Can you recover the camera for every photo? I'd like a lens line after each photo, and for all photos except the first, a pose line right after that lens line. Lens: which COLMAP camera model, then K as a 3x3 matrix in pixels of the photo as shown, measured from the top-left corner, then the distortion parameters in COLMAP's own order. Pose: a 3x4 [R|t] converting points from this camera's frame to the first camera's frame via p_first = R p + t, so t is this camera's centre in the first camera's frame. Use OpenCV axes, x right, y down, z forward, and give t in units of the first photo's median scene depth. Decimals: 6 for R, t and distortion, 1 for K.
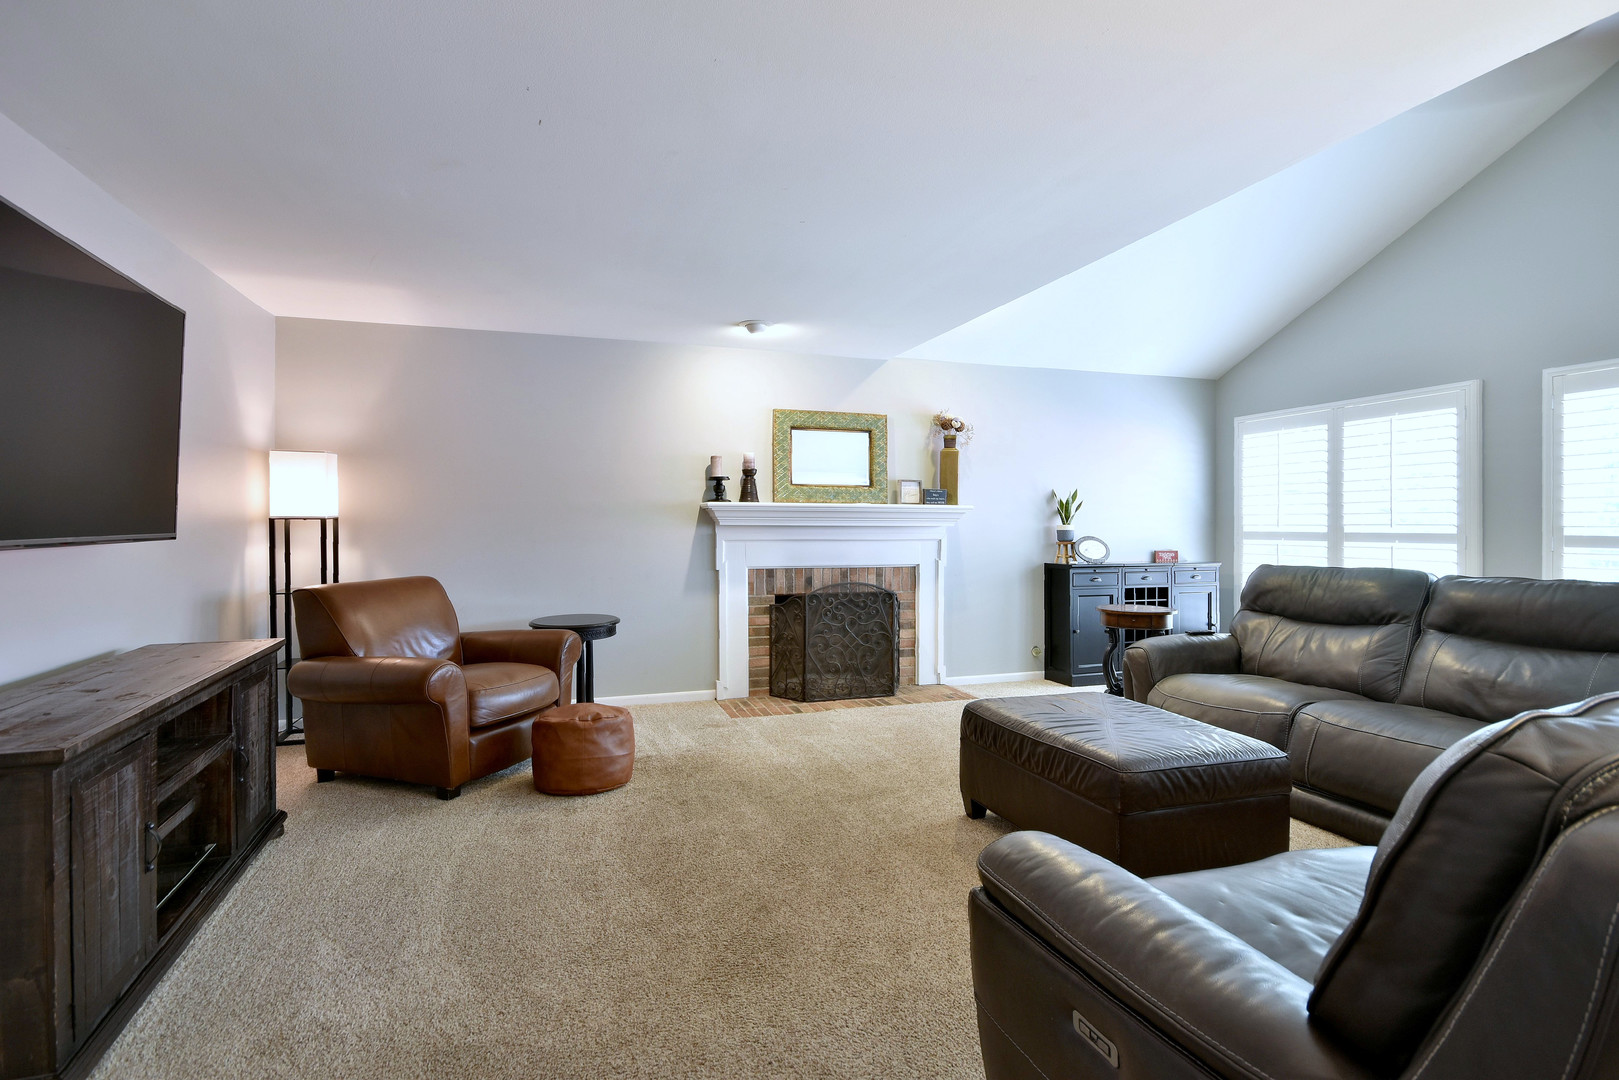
lens RADIAL K [[771.2, 0, 817.6], [0, 771.2, 532.0], [0, 0, 1]] dist [0.000495, -0.000142]
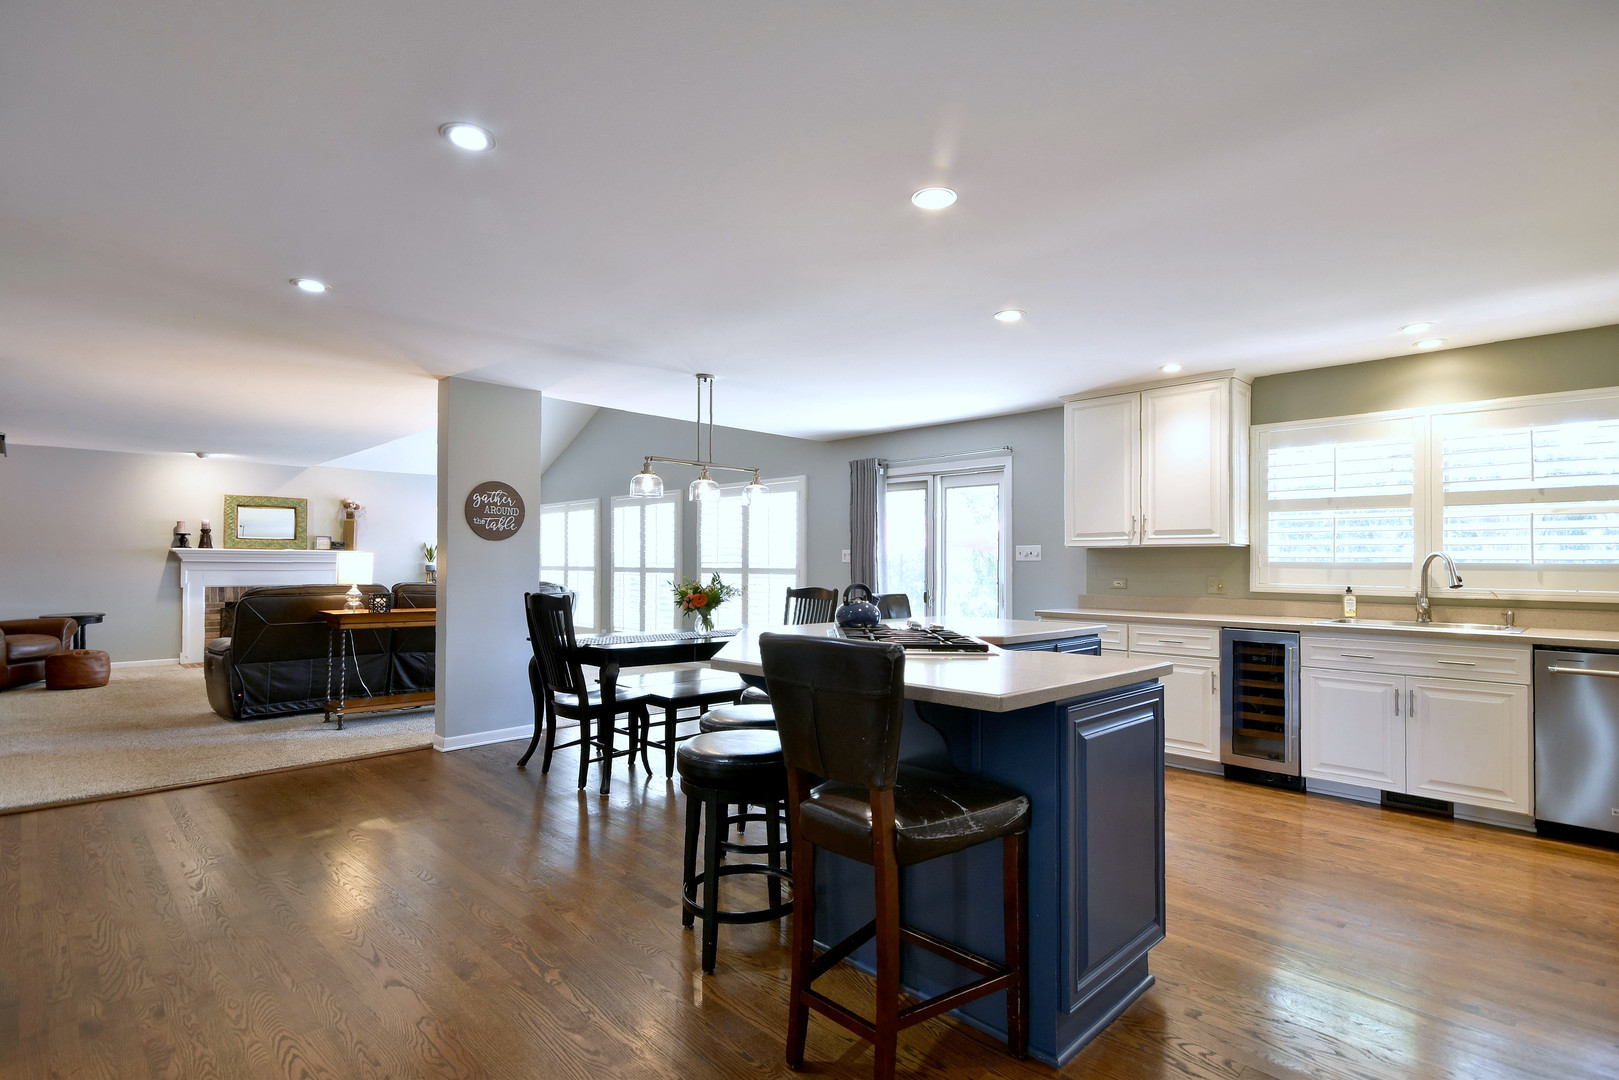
lens RADIAL K [[778.6, 0, 805.6], [0, 778.6, 552.7], [0, 0, 1]] dist [-0.001538, -0.000677]
pose [[0.896770, 0.009513, 0.442394, 0.338614], [0.000212, 0.999760, -0.021926, 0.009518], [-0.442496, 0.019757, 0.896553, -1.130018]]
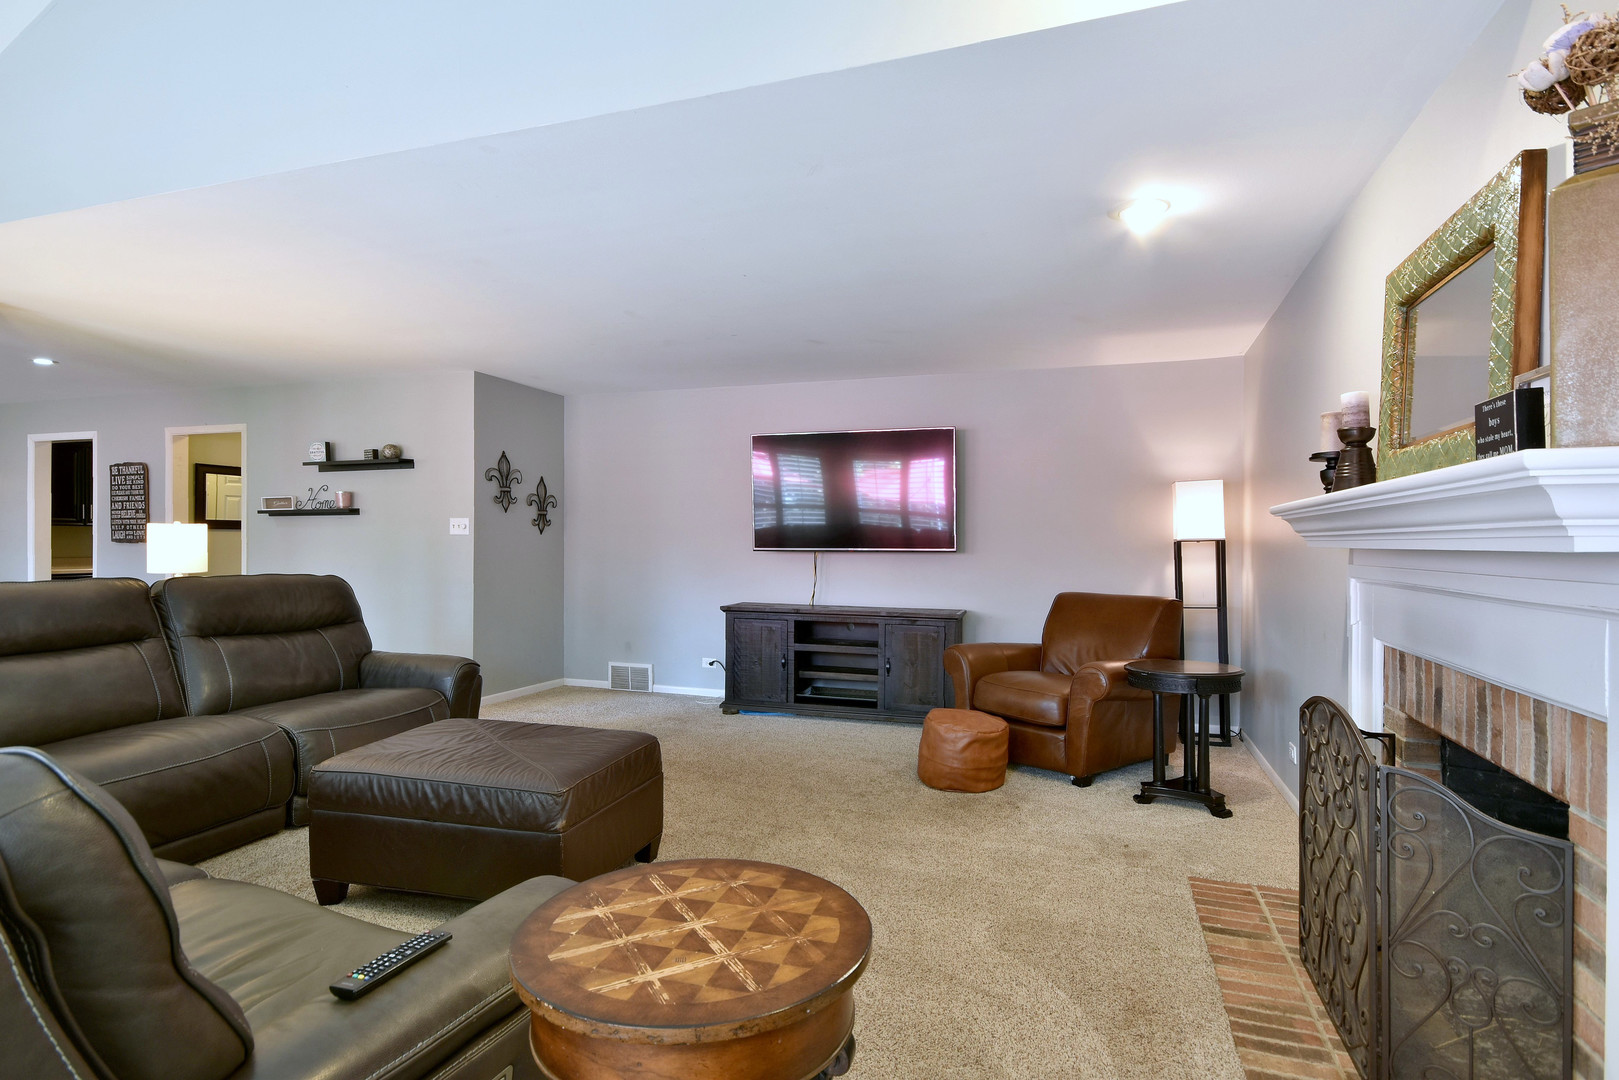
lens RADIAL K [[828.5, 0, 809.5], [0, 828.5, 540.0], [0, 0, 1]] dist [0.000373, 0.000674]
pose [[-0.609227, -0.010334, -0.792928, 0.502549], [-0.014088, 0.999898, -0.002208, -0.007676], [0.792871, 0.009826, -0.609311, 1.024421]]
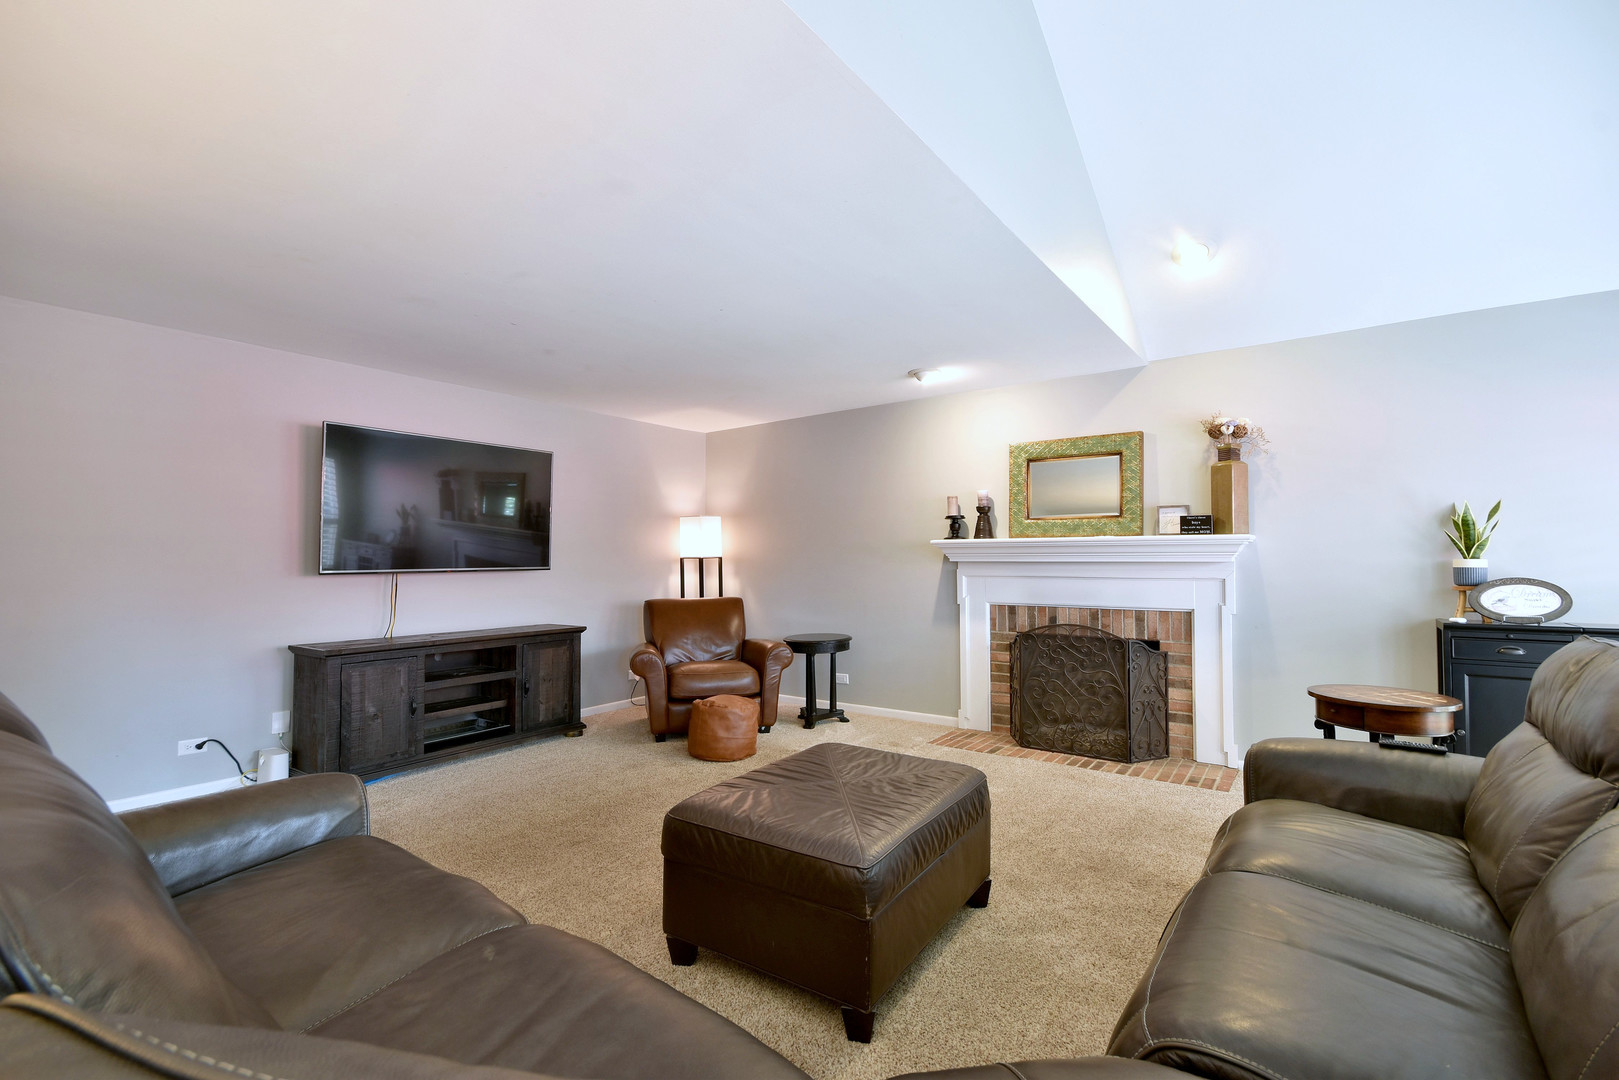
lens RADIAL K [[717.3, 0, 809.5], [0, 717.3, 540.0], [0, 0, 1]] dist [-0.000131, -0.000040]
pose [[0.579798, -0.027386, -0.814300, 0.541964], [-0.001279, 0.999403, -0.034522, -0.004139], [0.814759, 0.021057, 0.579417, 0.256022]]
